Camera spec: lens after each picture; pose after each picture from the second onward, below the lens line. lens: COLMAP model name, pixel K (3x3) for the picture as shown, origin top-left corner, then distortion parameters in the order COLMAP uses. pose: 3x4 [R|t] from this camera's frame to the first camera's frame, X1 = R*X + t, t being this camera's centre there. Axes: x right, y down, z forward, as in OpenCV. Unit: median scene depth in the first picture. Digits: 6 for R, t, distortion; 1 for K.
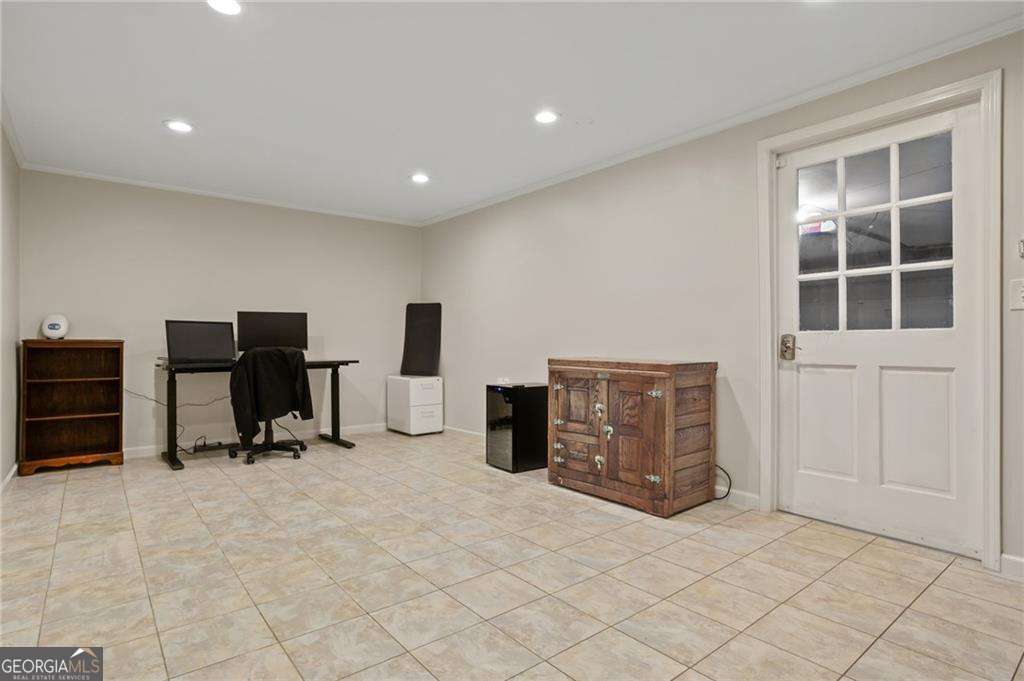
lens RADIAL K [[527.1, 0, 507.7], [0, 527.1, 342.7], [0, 0, 1]] dist [-0.034520, 0.006705]
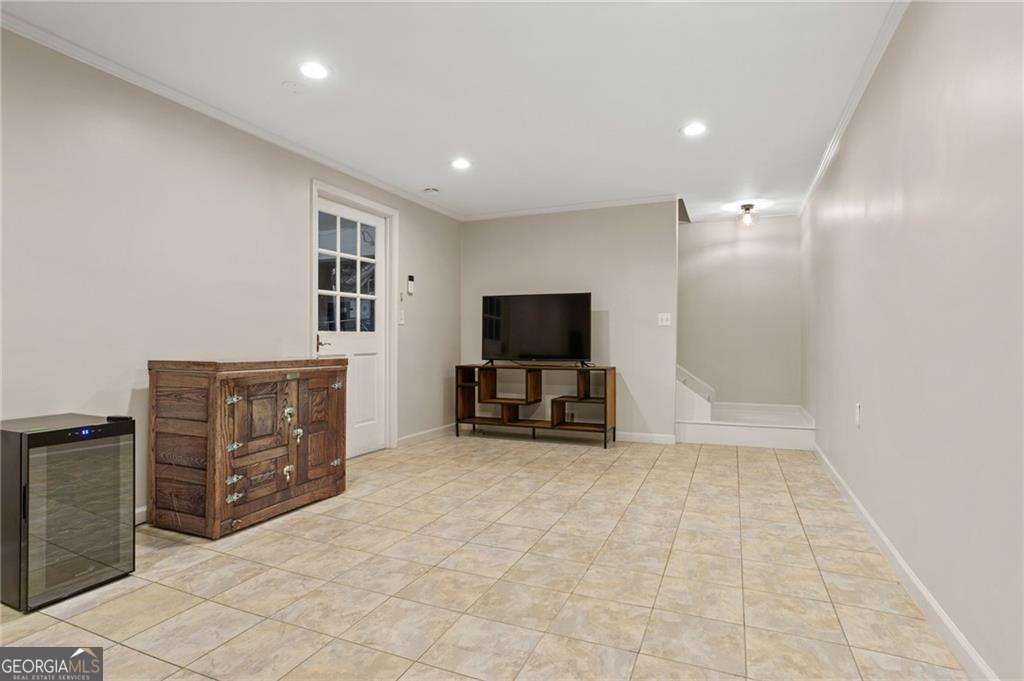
lens RADIAL K [[527.1, 0, 505.5], [0, 527.1, 340.1], [0, 0, 1]] dist [-0.034520, 0.006705]
pose [[-0.464342, -0.004605, 0.885644, -0.807068], [-0.009304, 0.999957, 0.000322, -0.003253], [-0.885607, -0.008090, -0.464365, 1.112674]]
